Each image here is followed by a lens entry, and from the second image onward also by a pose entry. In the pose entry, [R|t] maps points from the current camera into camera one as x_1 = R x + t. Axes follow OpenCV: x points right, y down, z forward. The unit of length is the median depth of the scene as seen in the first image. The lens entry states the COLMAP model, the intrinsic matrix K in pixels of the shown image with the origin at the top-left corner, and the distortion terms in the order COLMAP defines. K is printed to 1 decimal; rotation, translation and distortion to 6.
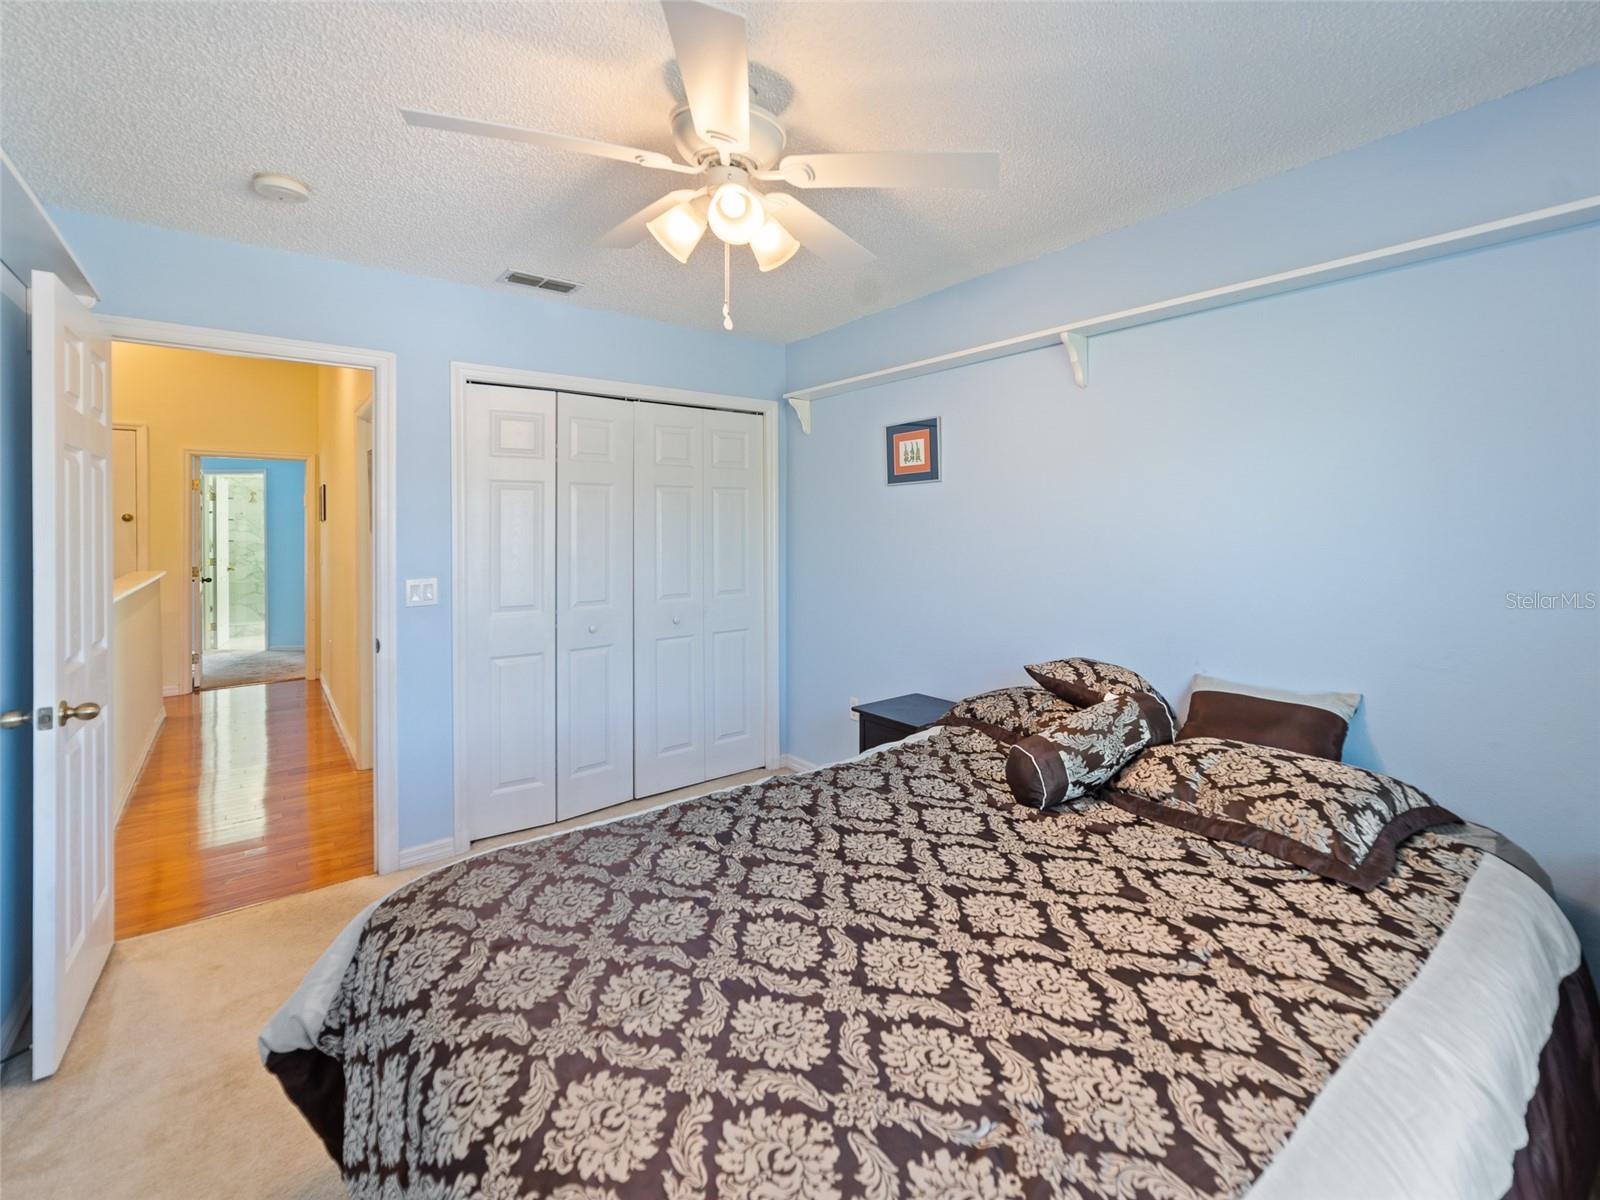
lens RADIAL K [[703.0, 0, 800.0], [0, 703.0, 600.0], [0, 0, 1]] dist [-0.028885, 0.012235]
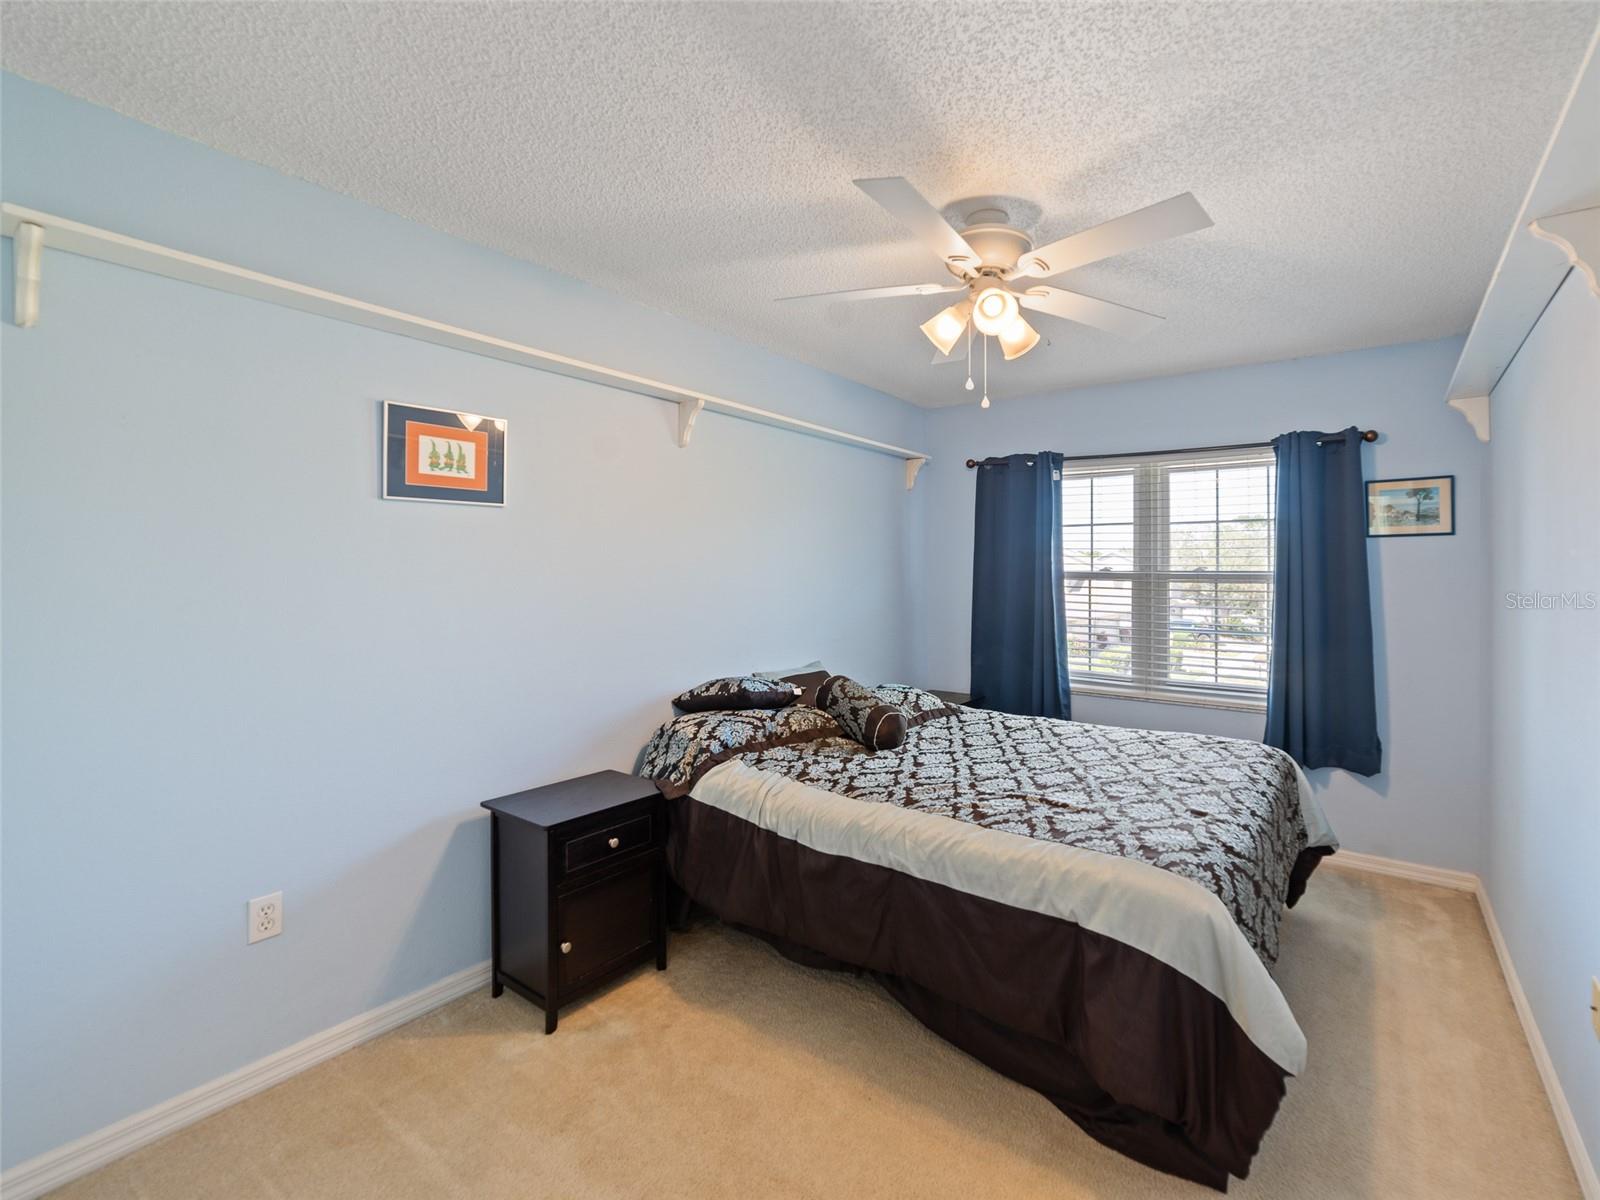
lens RADIAL K [[703.0, 0, 800.0], [0, 703.0, 600.0], [0, 0, 1]] dist [-0.028885, 0.012235]
pose [[-0.205517, -0.026980, 0.978281, -0.573163], [0.092965, 0.994561, 0.046959, -0.074346], [-0.974228, 0.100596, -0.201892, 0.824622]]
